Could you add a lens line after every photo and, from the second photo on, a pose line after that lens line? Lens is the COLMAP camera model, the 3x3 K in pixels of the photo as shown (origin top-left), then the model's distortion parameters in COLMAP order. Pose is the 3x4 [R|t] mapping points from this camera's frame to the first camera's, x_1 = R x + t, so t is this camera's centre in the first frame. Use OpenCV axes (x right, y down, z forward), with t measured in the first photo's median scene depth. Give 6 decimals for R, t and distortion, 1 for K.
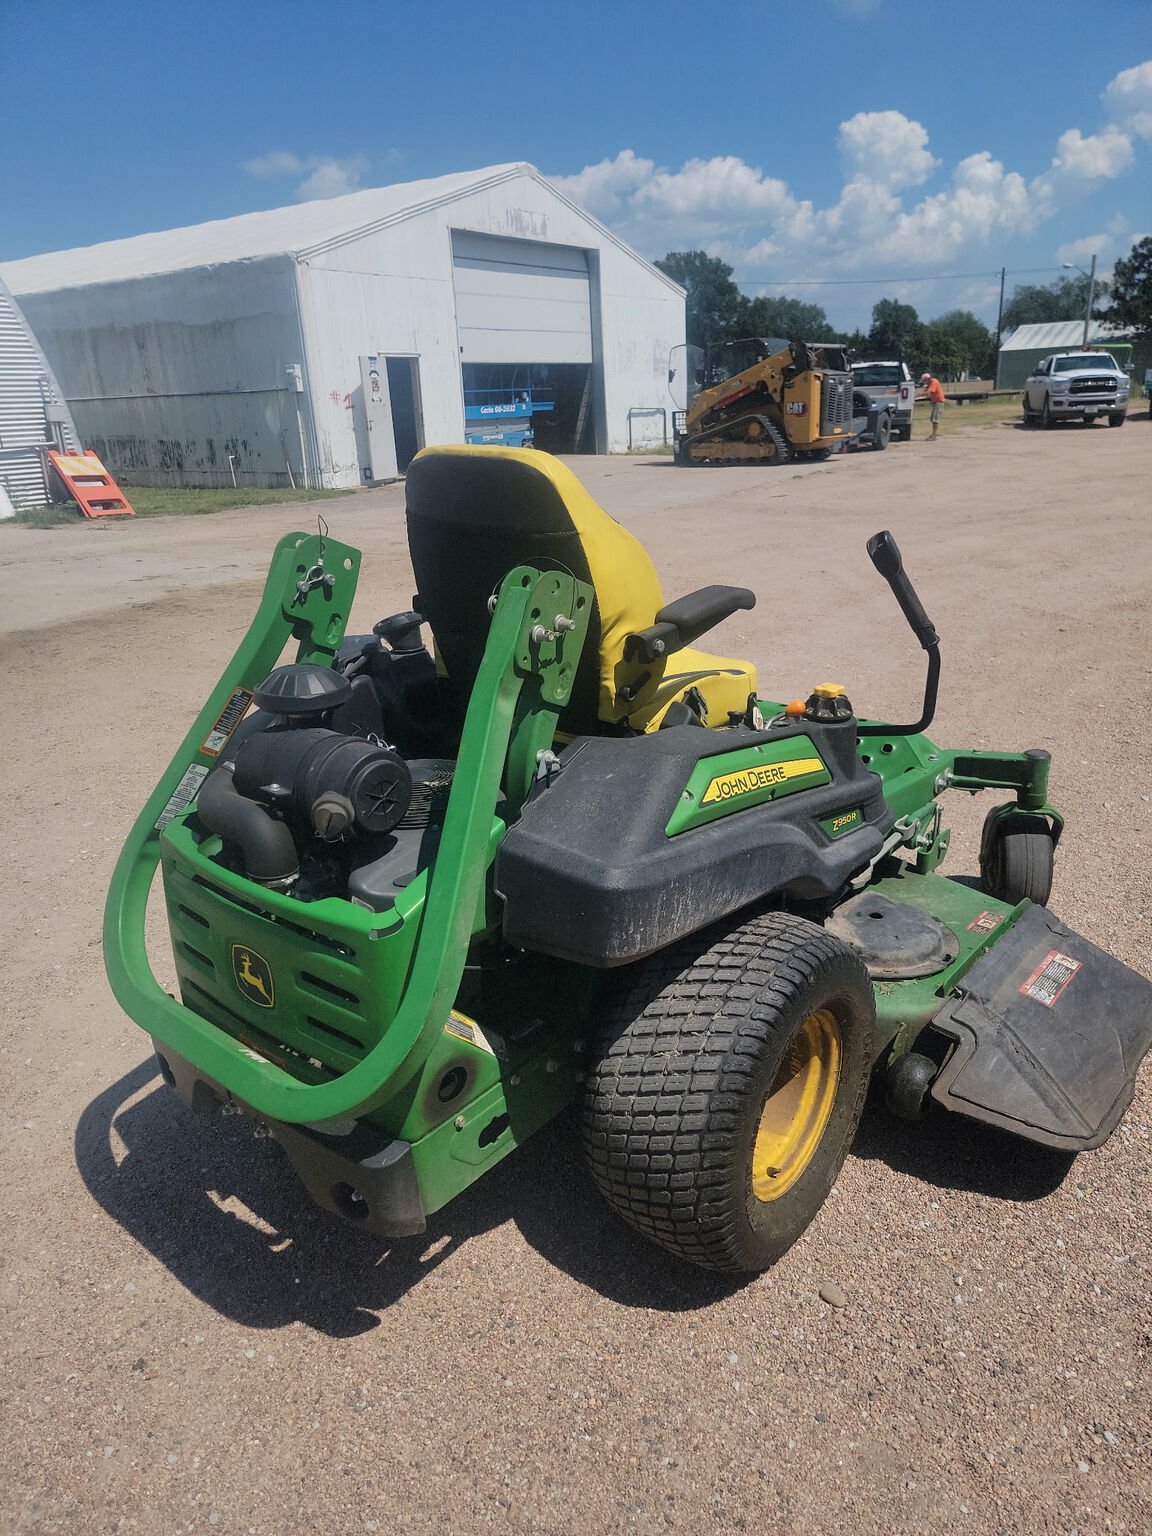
lens RADIAL K [[1119.9, 0, 576.0], [0, 1119.9, 768.0], [0, 0, 1]] dist [0.001955, 0.000537]
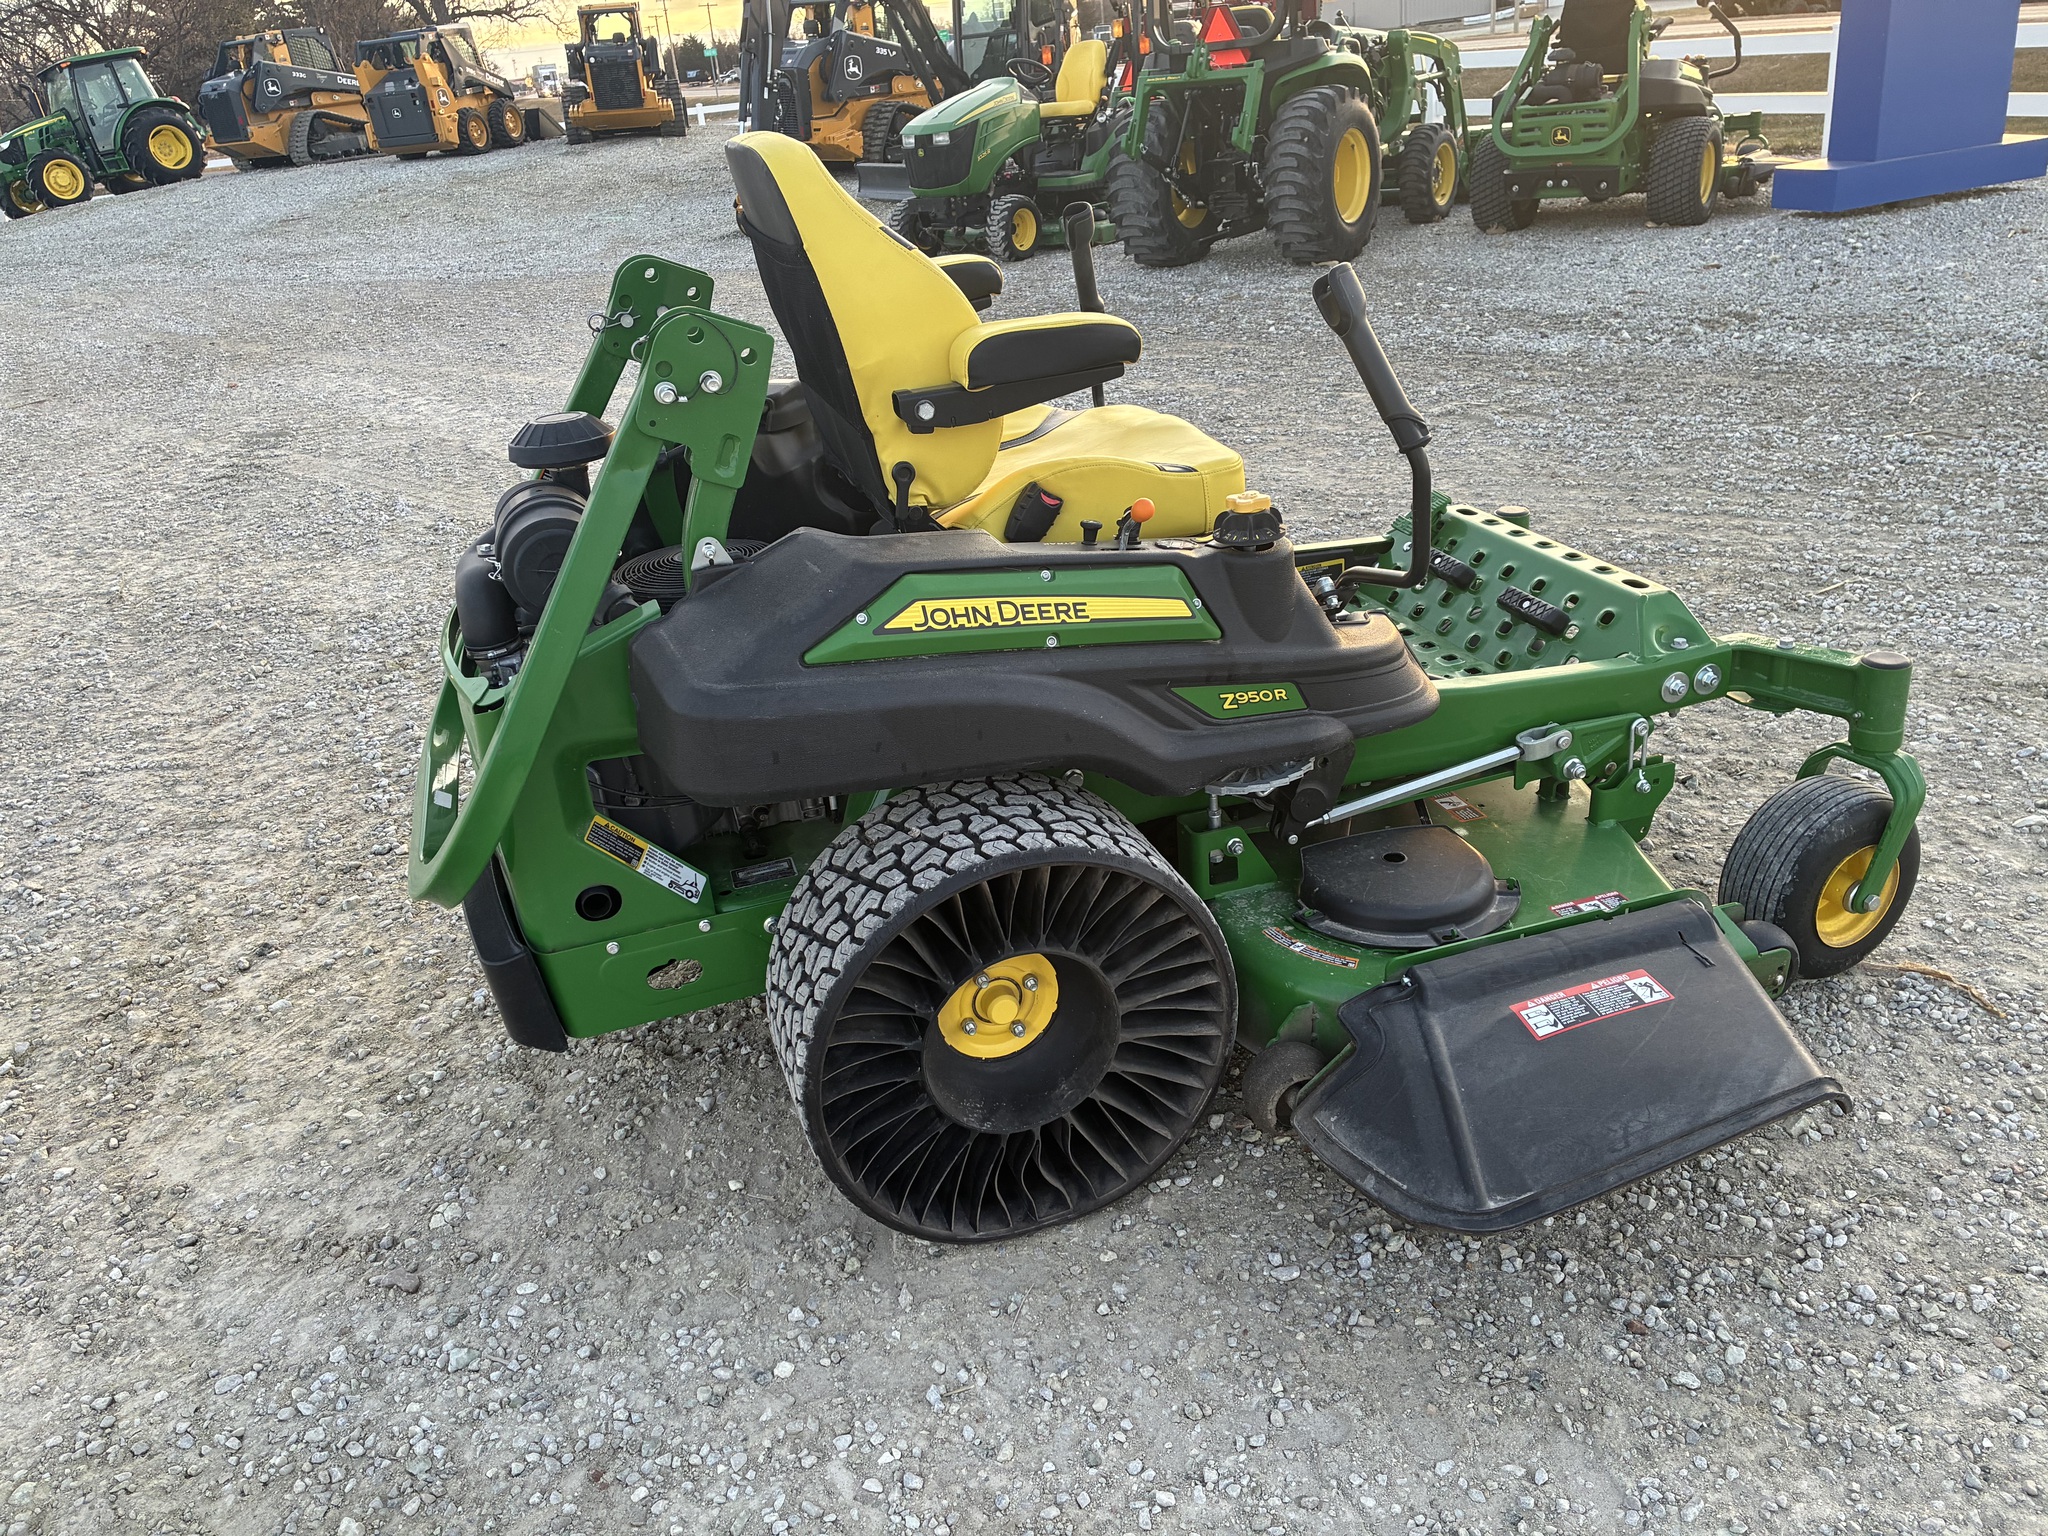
lens RADIAL K [[1493.2, 0, 1024.0], [0, 1493.2, 768.0], [0, 0, 1]] dist [0.001955, 0.000537]
pose [[0.844806, 0.174019, -0.505984, 0.626539], [-0.116022, 0.982714, 0.144263, -0.029441], [0.522343, -0.063169, 0.850393, 0.141005]]
